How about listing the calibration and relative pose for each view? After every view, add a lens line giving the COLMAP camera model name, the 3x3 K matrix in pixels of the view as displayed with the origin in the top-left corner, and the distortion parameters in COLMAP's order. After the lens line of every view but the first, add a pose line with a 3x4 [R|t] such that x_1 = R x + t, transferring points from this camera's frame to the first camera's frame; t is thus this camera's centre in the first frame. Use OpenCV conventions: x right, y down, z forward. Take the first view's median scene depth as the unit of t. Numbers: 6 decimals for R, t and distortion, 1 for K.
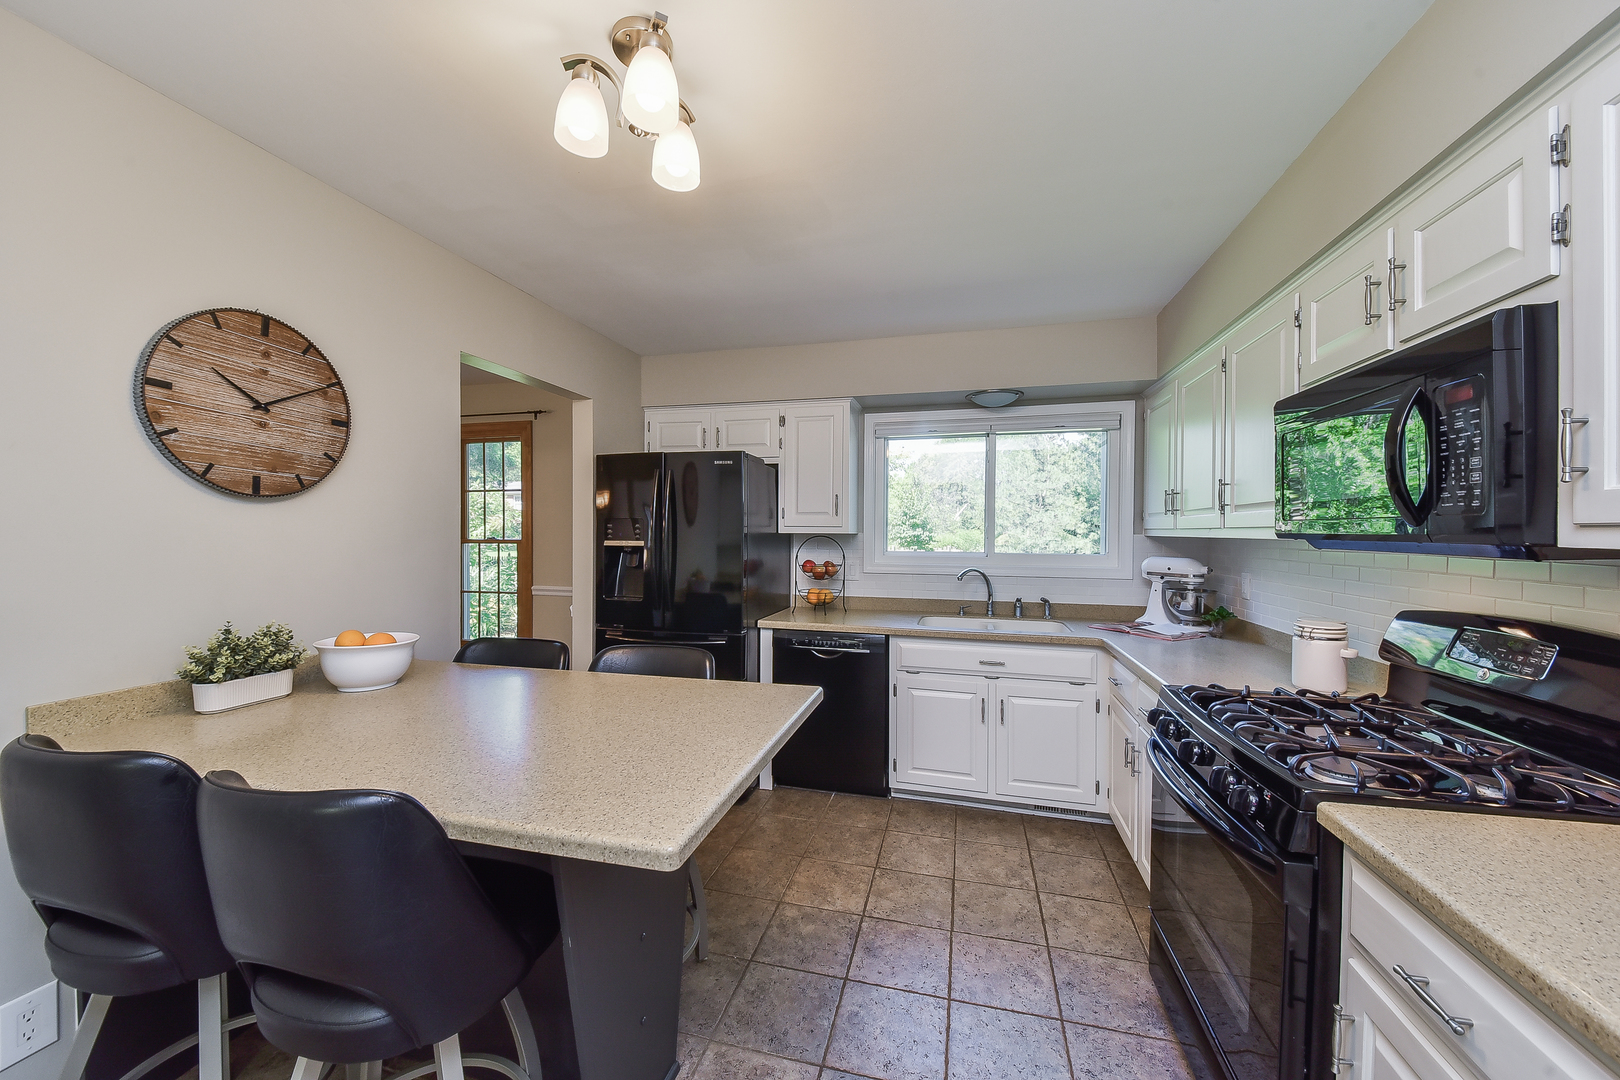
lens RADIAL K [[594.9, 0, 810.0], [0, 594.9, 540.0], [0, 0, 1]] dist [0.000728, 0.000073]
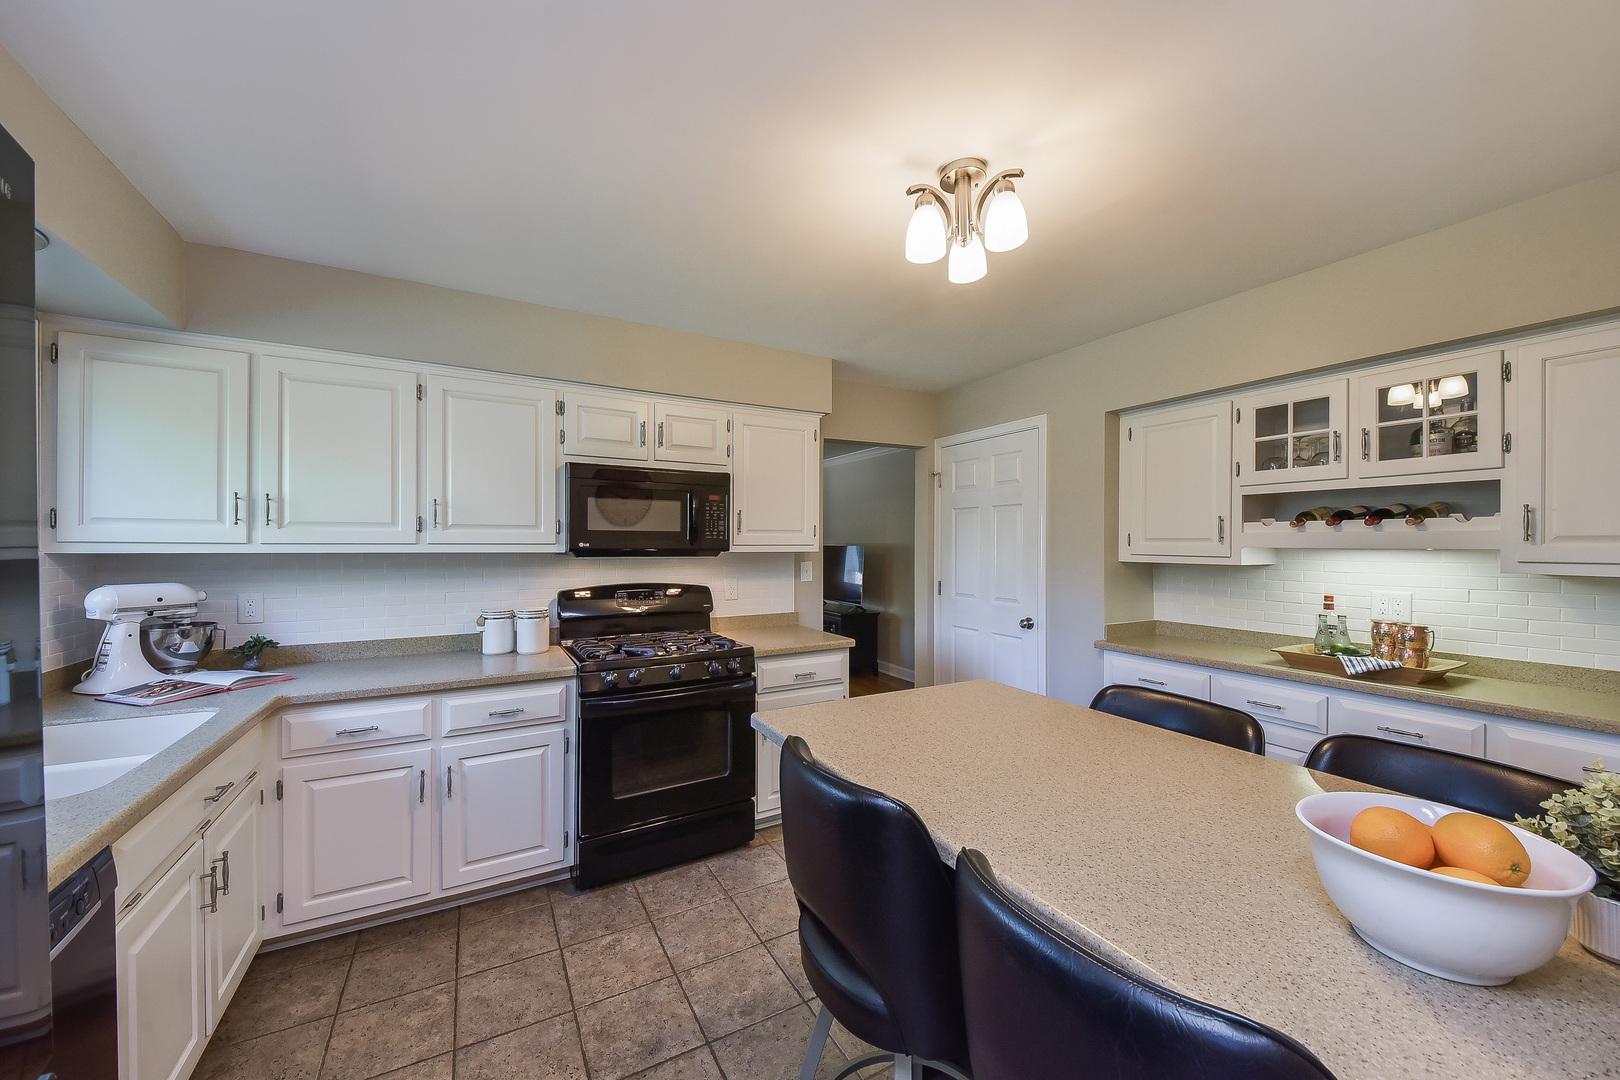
lens RADIAL K [[594.9, 0, 810.0], [0, 594.9, 540.0], [0, 0, 1]] dist [0.000728, 0.000073]
pose [[-0.692586, -0.001064, 0.721335, -0.702643], [0.003416, 0.999983, 0.004755, -0.037009], [-0.721327, 0.005757, -0.692570, 1.510805]]
